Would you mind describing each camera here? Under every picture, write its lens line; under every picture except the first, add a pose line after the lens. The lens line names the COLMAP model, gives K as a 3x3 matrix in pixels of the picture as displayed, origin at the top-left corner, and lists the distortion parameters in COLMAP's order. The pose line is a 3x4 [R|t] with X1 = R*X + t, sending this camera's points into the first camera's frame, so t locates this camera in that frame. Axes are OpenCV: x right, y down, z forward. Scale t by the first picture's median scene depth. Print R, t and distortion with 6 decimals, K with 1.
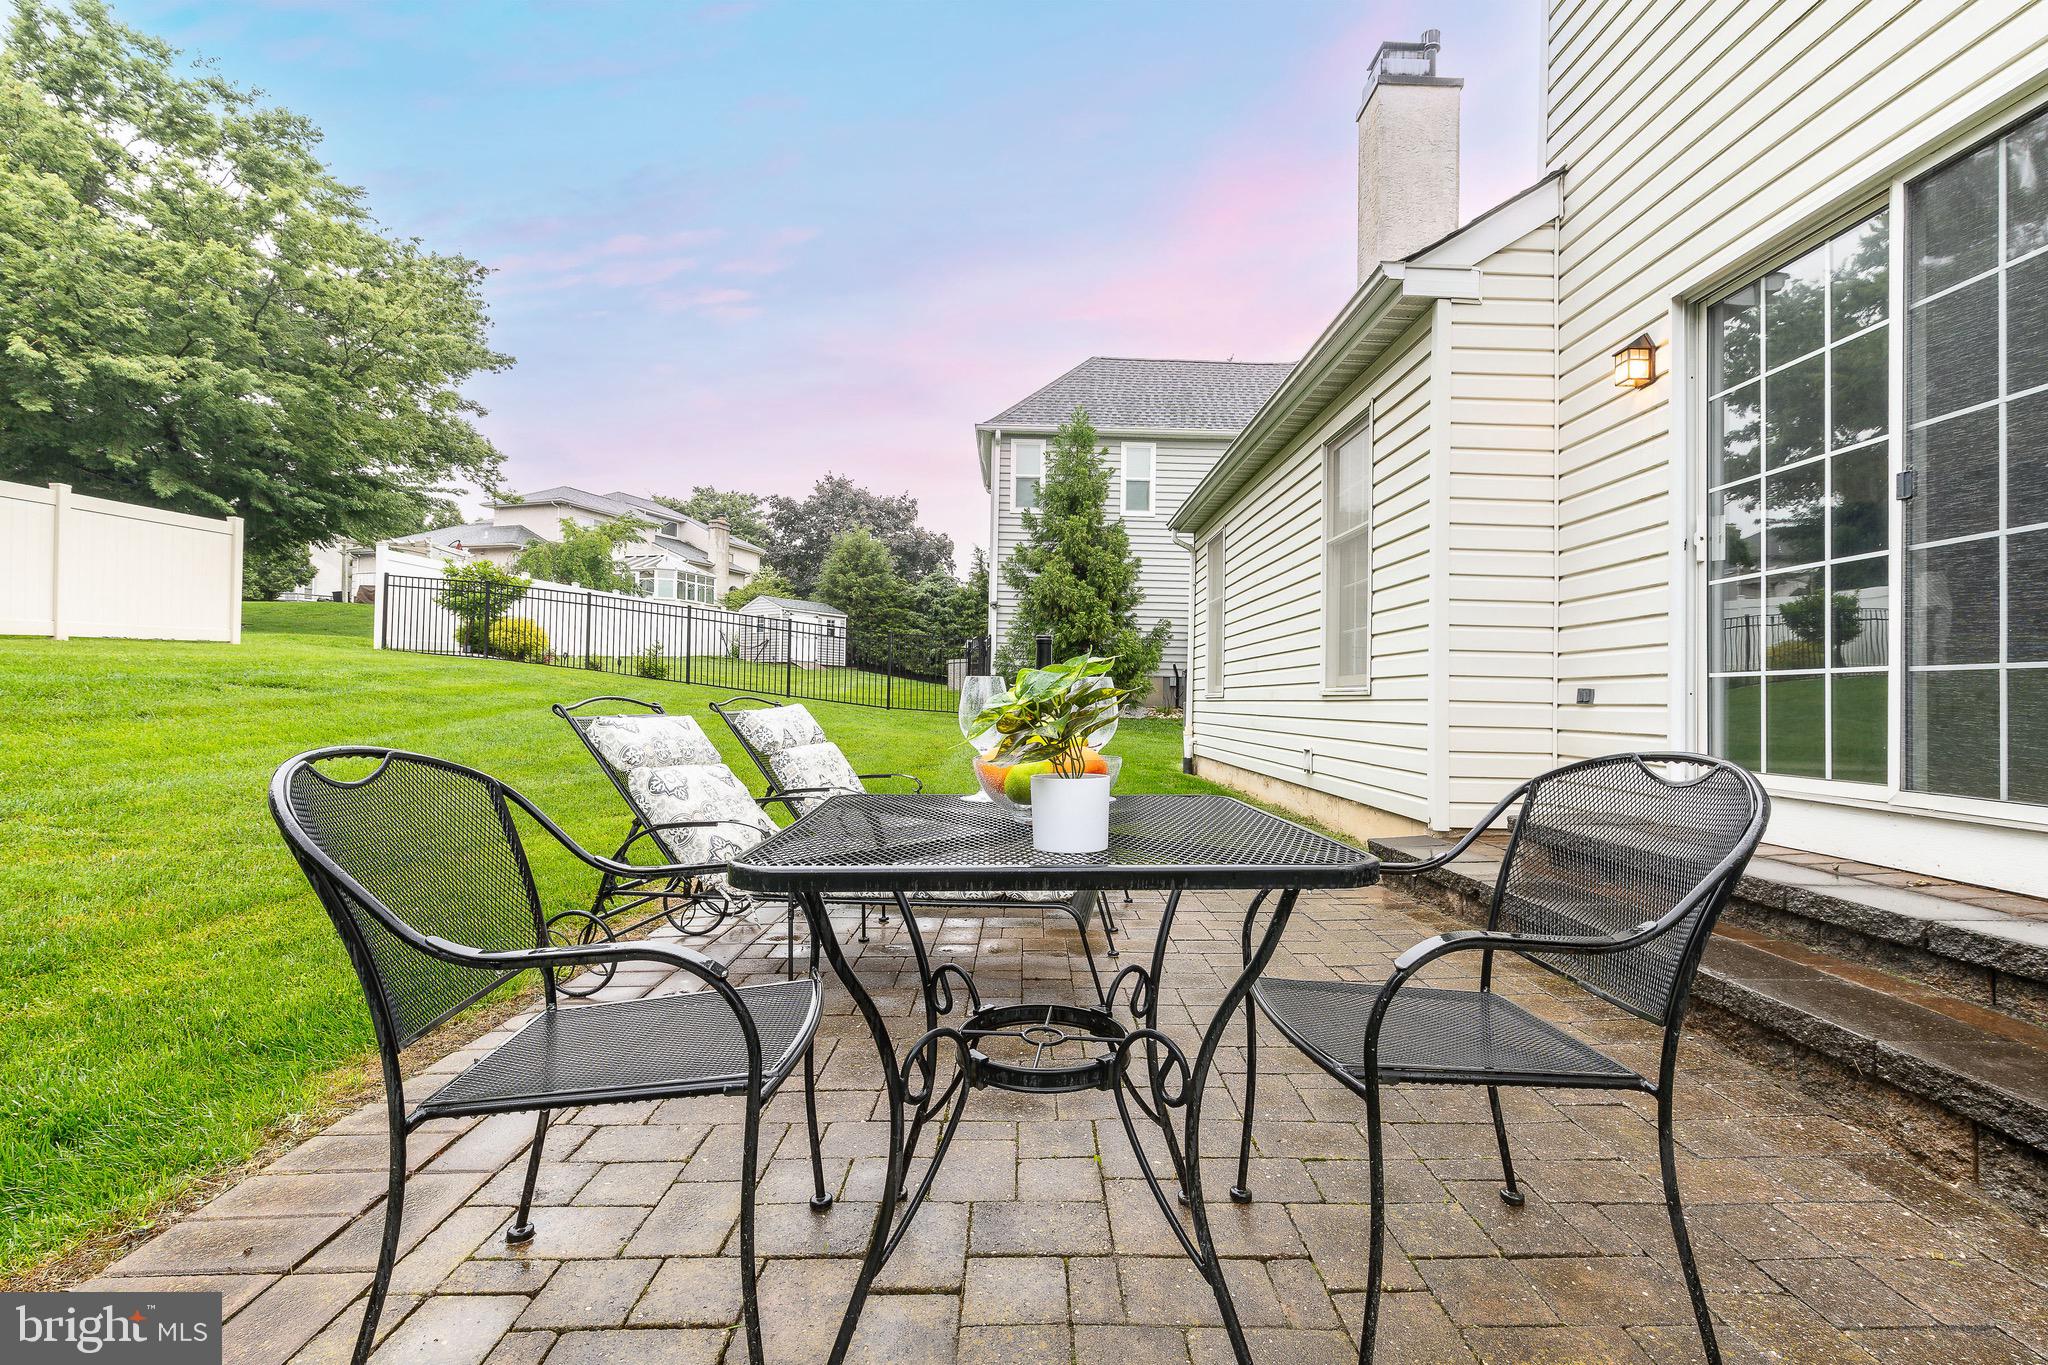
lens RADIAL K [[911.9, 0, 1008.6], [0, 911.9, 679.9], [0, 0, 1]] dist [-0.000452, -0.000459]
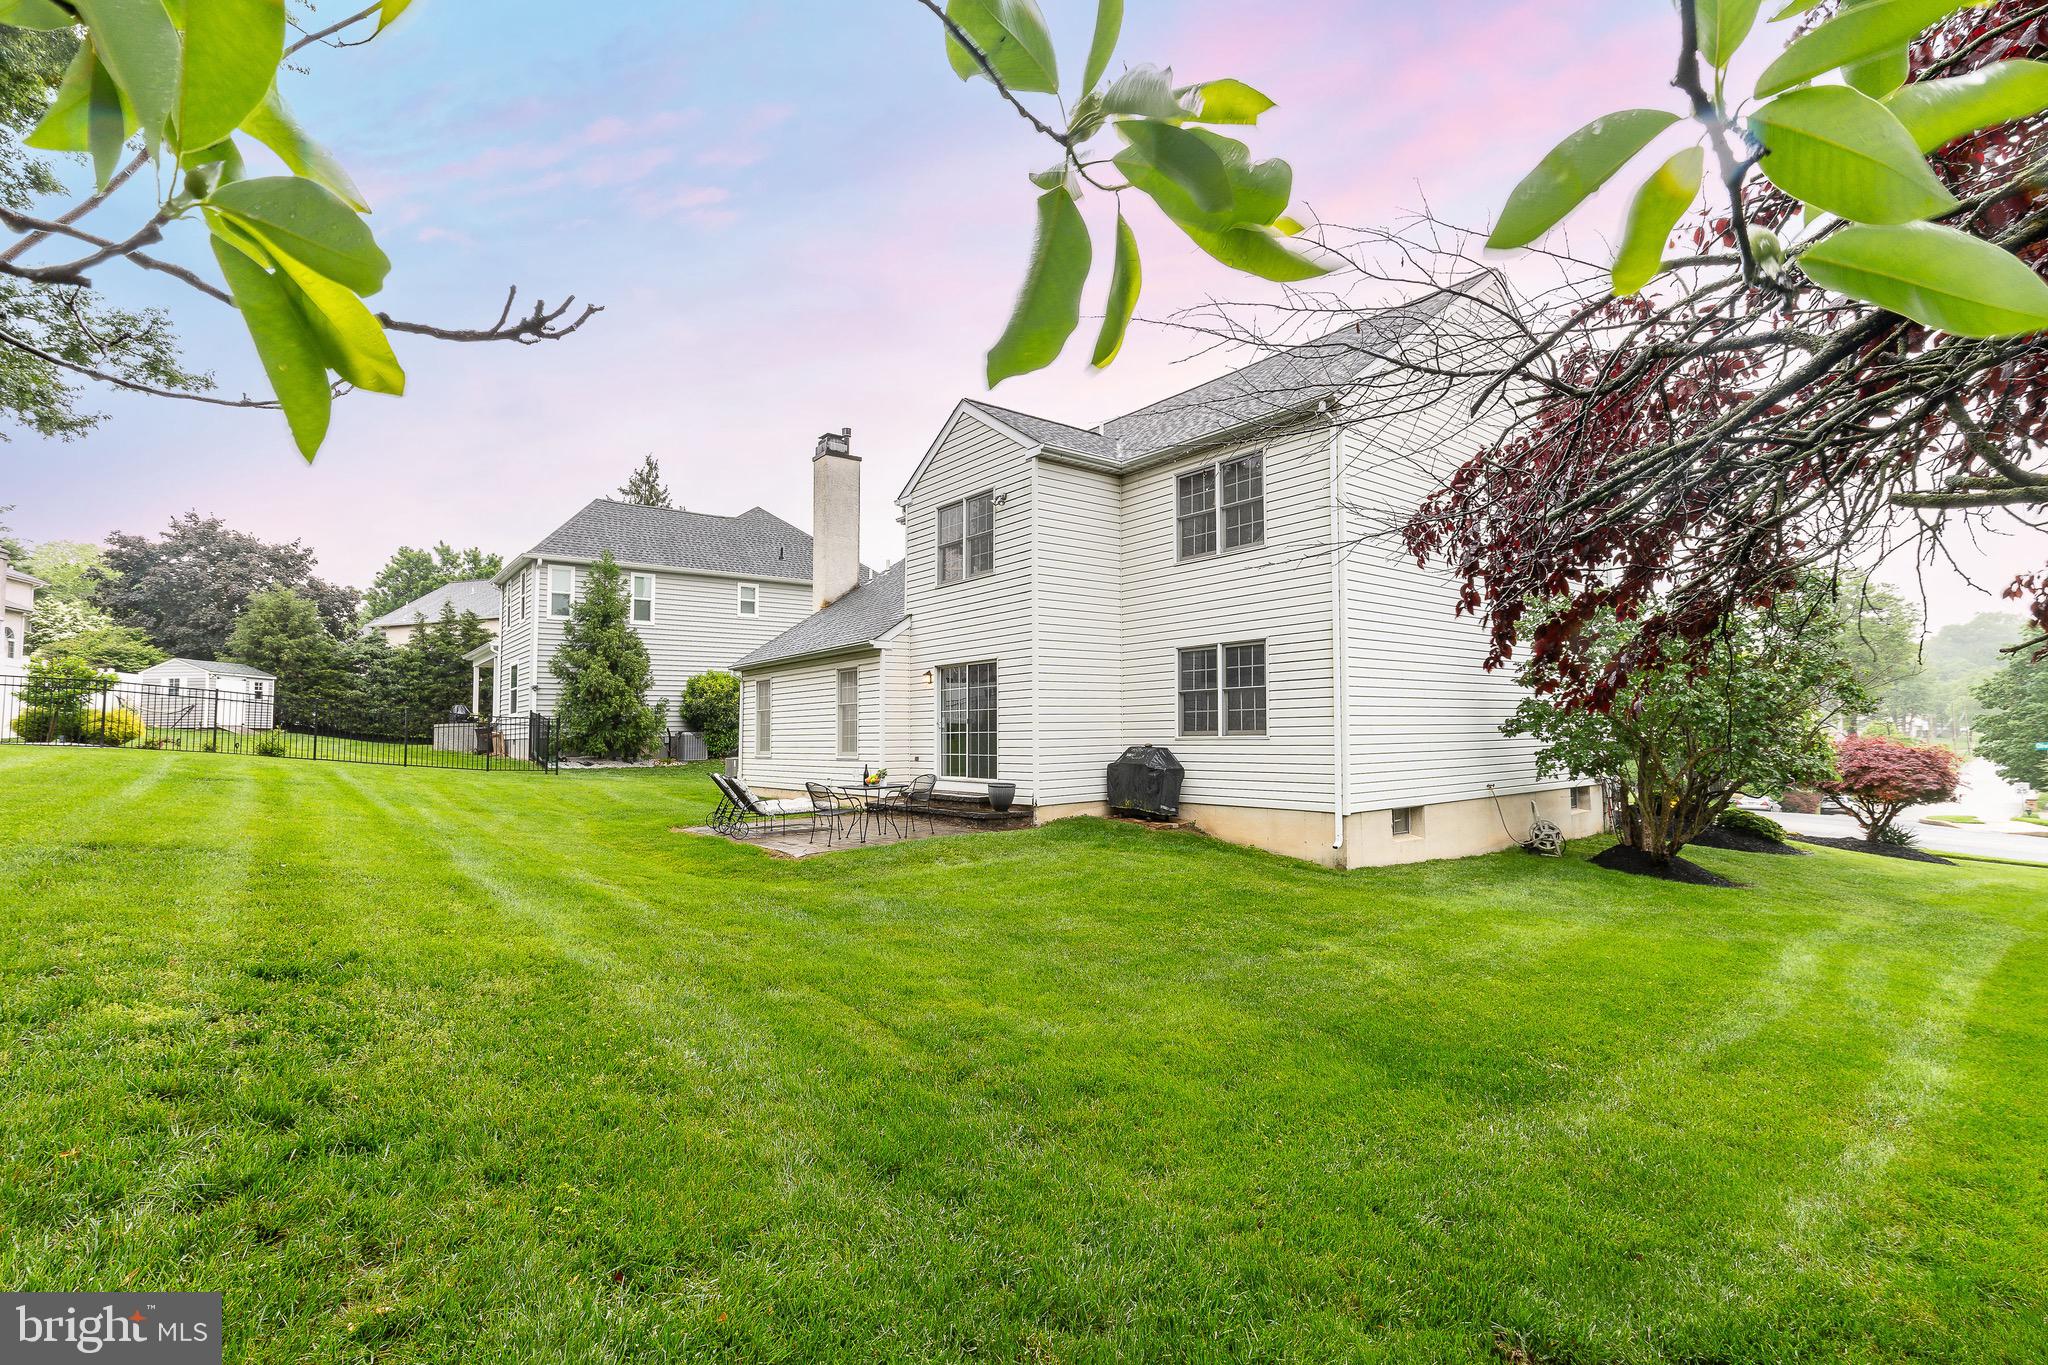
lens RADIAL K [[911.9, 0, 1020.8], [0, 911.9, 676.6], [0, 0, 1]] dist [-0.000452, -0.000459]
pose [[0.771360, 0.008204, 0.636347, -0.326205], [0.017528, 0.999264, -0.034130, -0.042173], [-0.636158, 0.037481, 0.770648, -0.495607]]
